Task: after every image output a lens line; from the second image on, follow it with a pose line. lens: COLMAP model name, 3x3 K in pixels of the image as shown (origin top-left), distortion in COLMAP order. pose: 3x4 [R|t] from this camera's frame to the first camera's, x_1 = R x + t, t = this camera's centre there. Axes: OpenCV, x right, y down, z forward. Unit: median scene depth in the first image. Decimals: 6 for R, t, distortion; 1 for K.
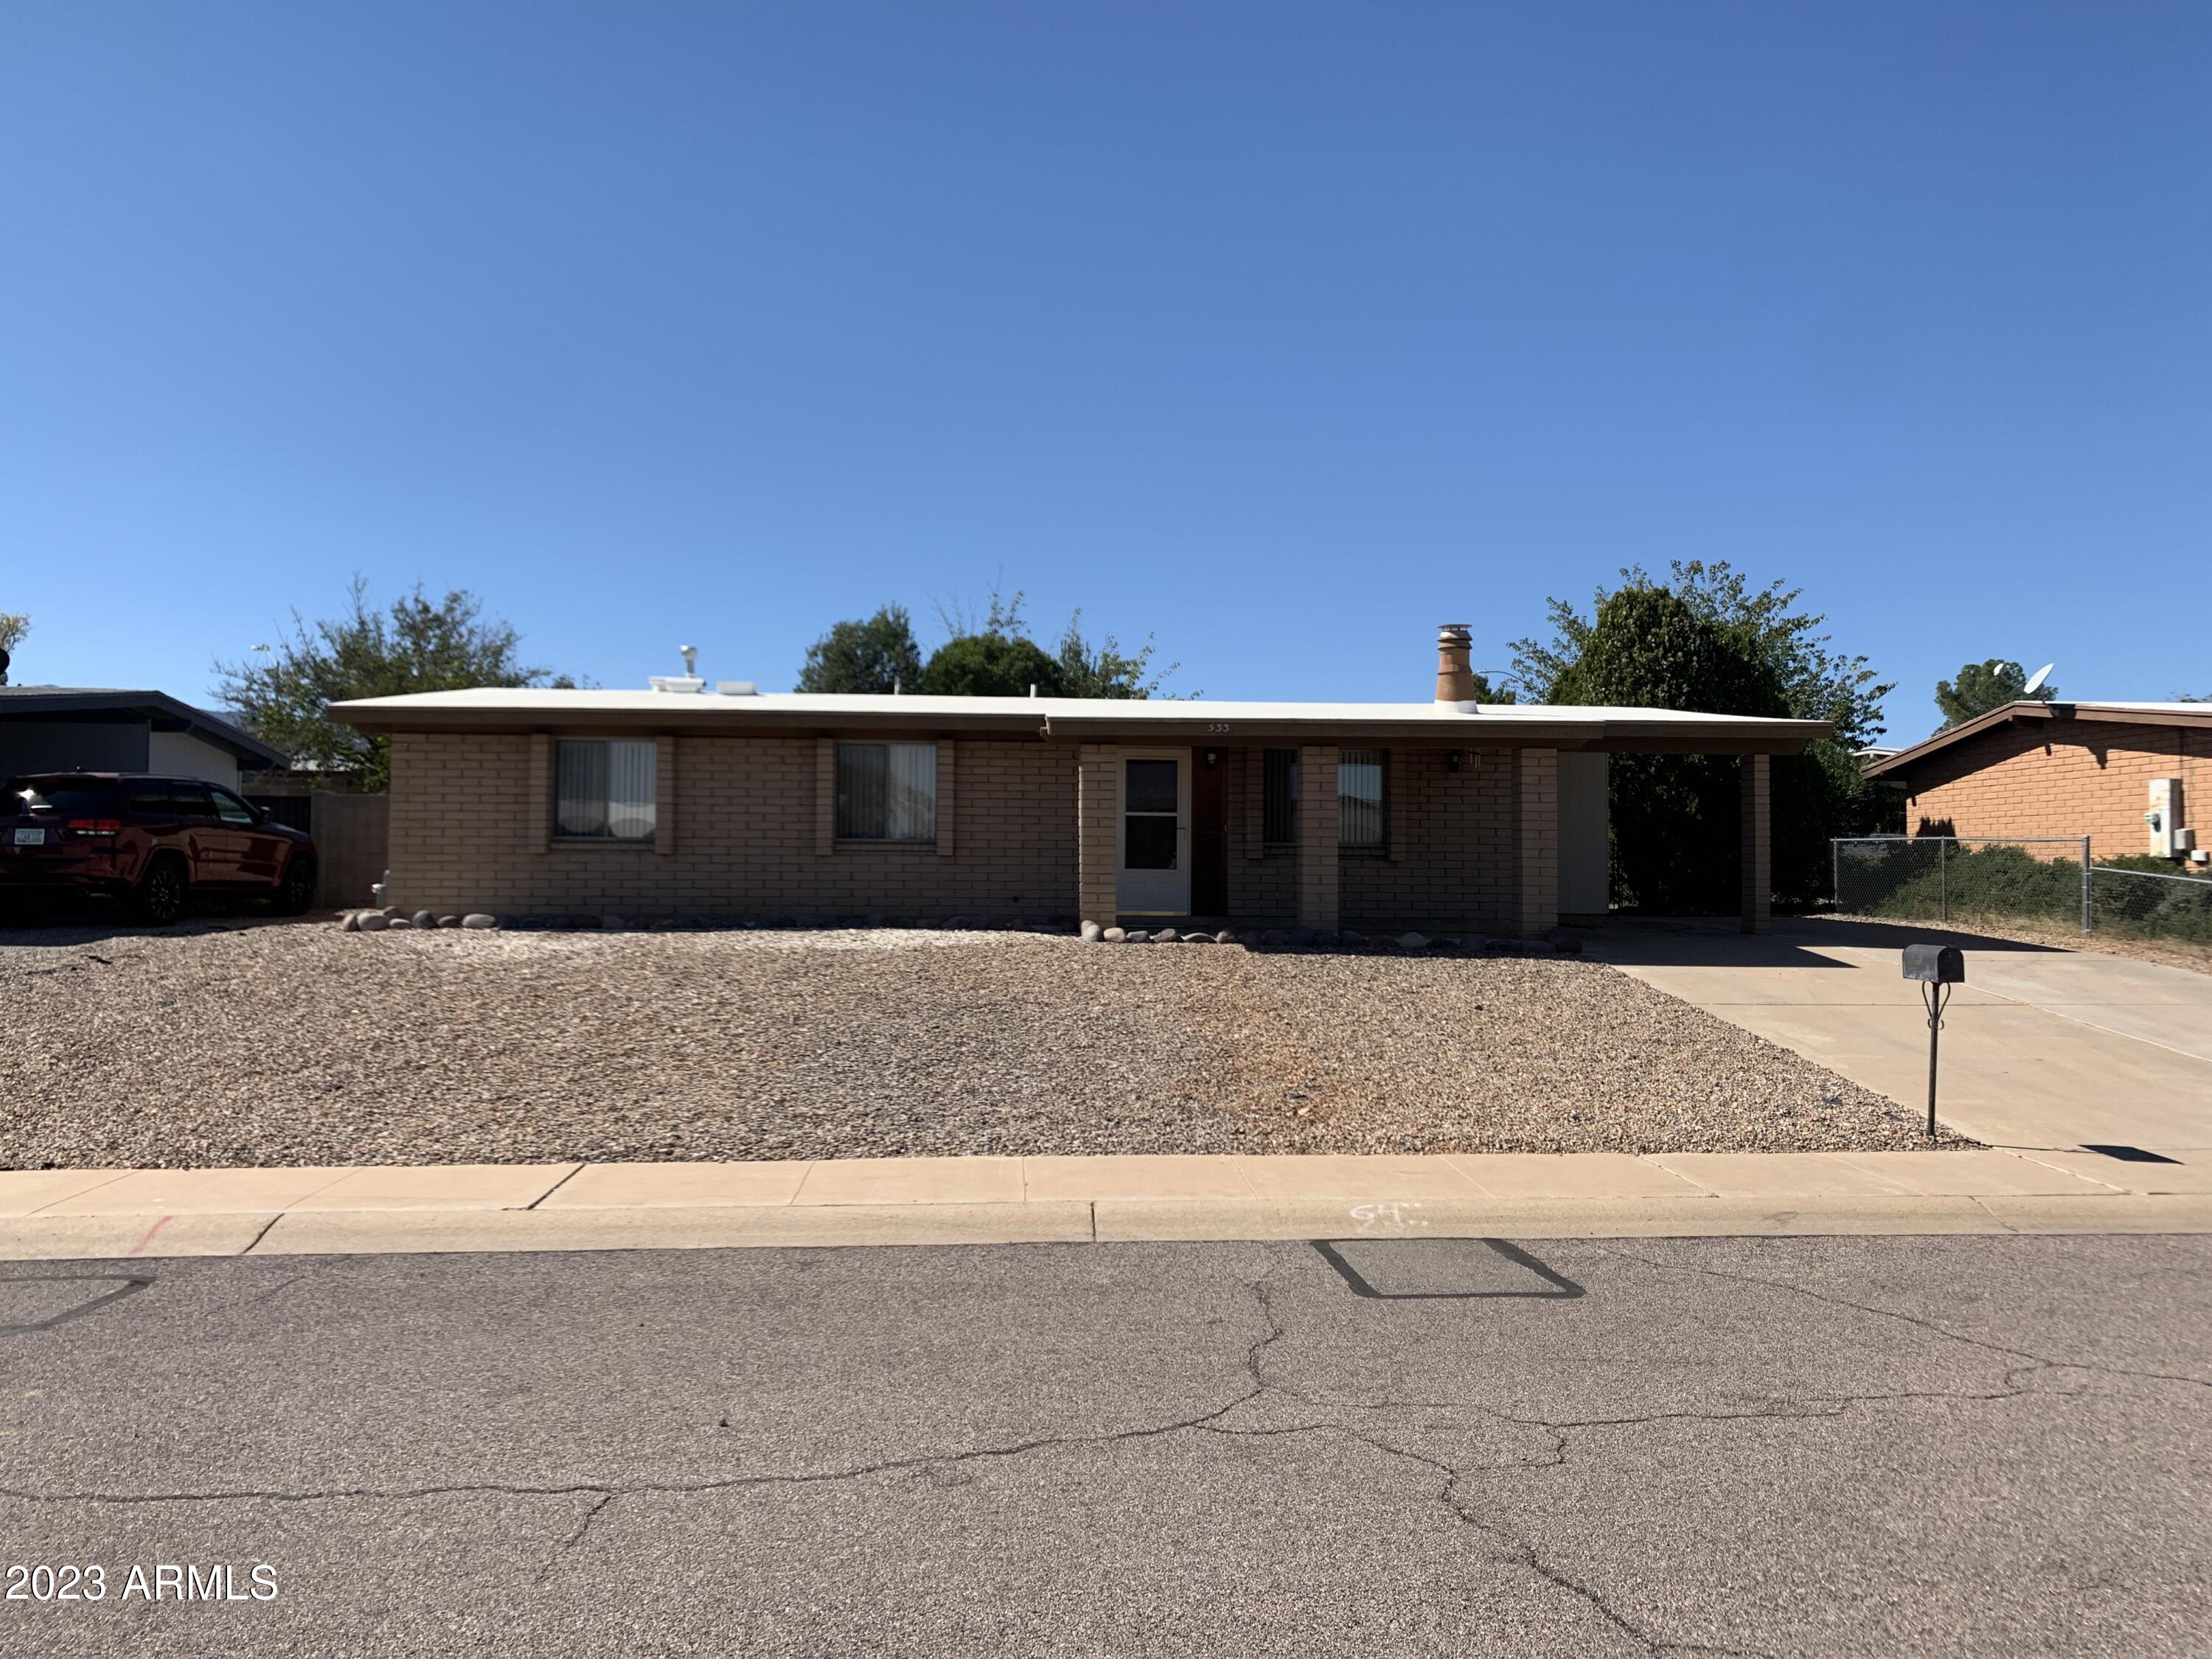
lens RADIAL K [[1687.1, 0, 1102.7], [0, 1687.1, 825.2], [0, 0, 1]] dist [0.016803, -0.024771]
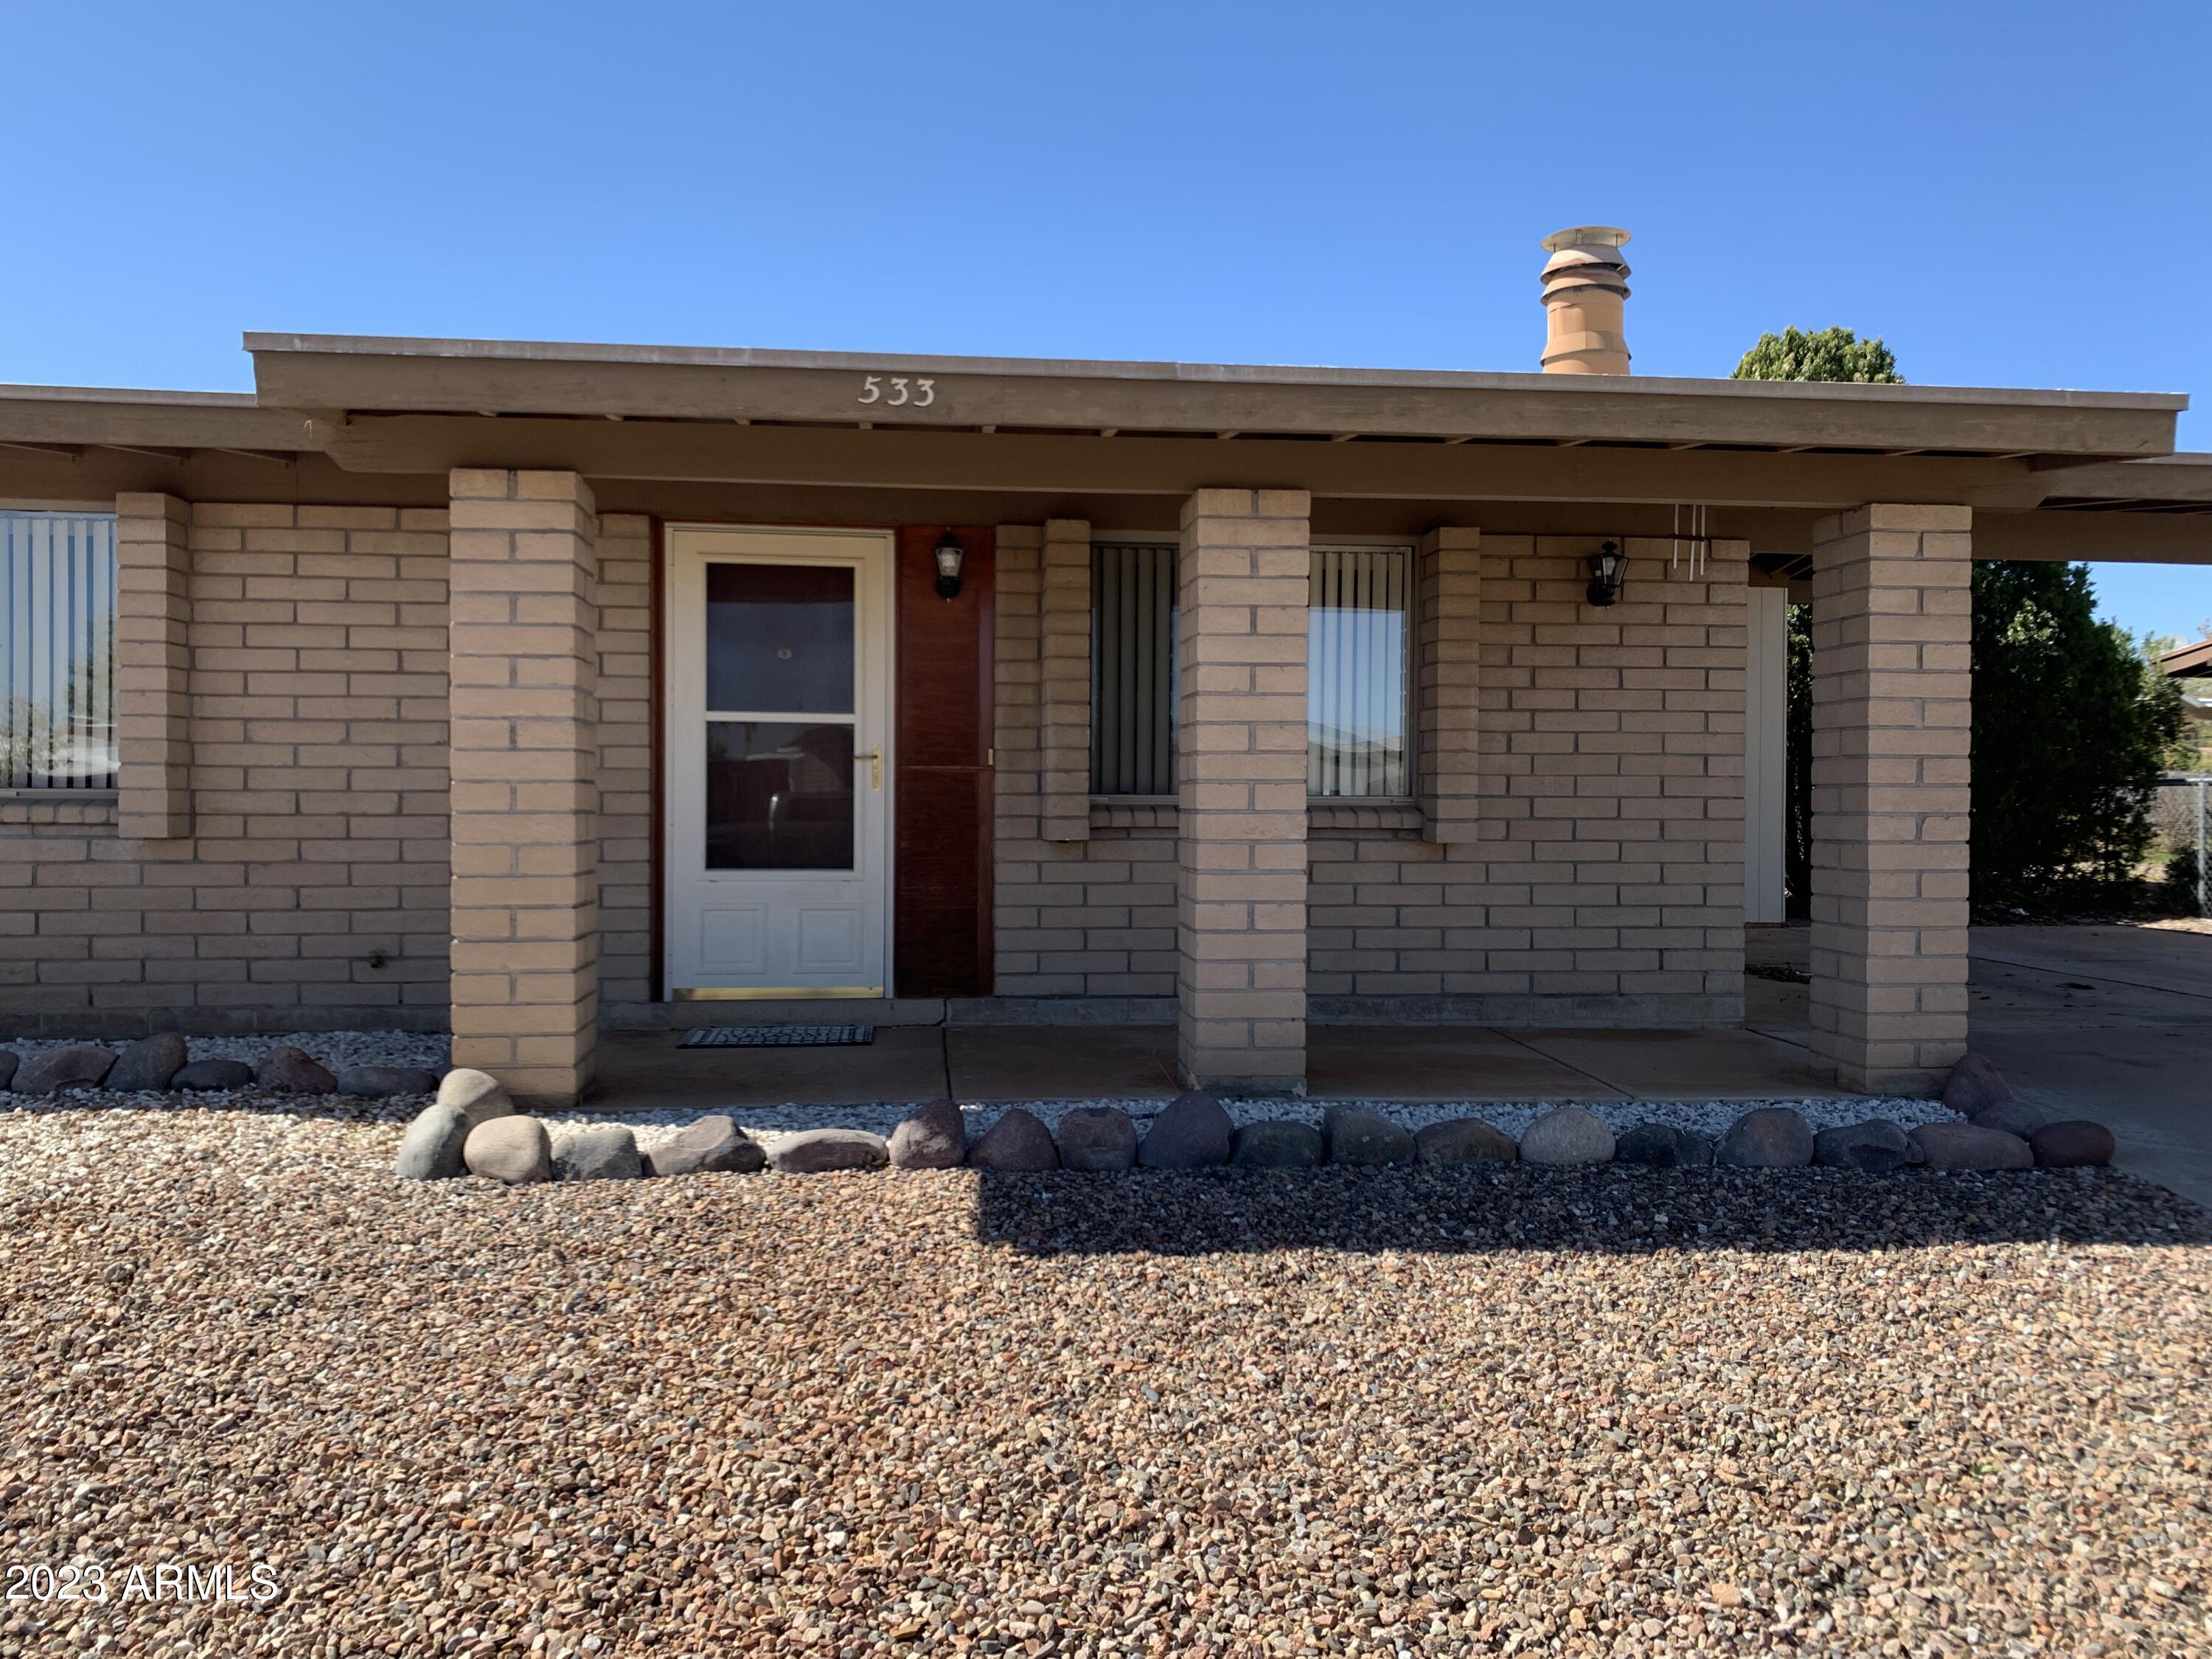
lens RADIAL K [[1687.1, 0, 1104.8], [0, 1687.1, 830.5], [0, 0, 1]] dist [0.016803, -0.024771]
pose [[0.998271, -0.004556, 0.058603, 0.077127], [0.002315, 0.999266, 0.038242, 0.003964], [-0.058734, -0.038040, 0.997549, 0.638092]]
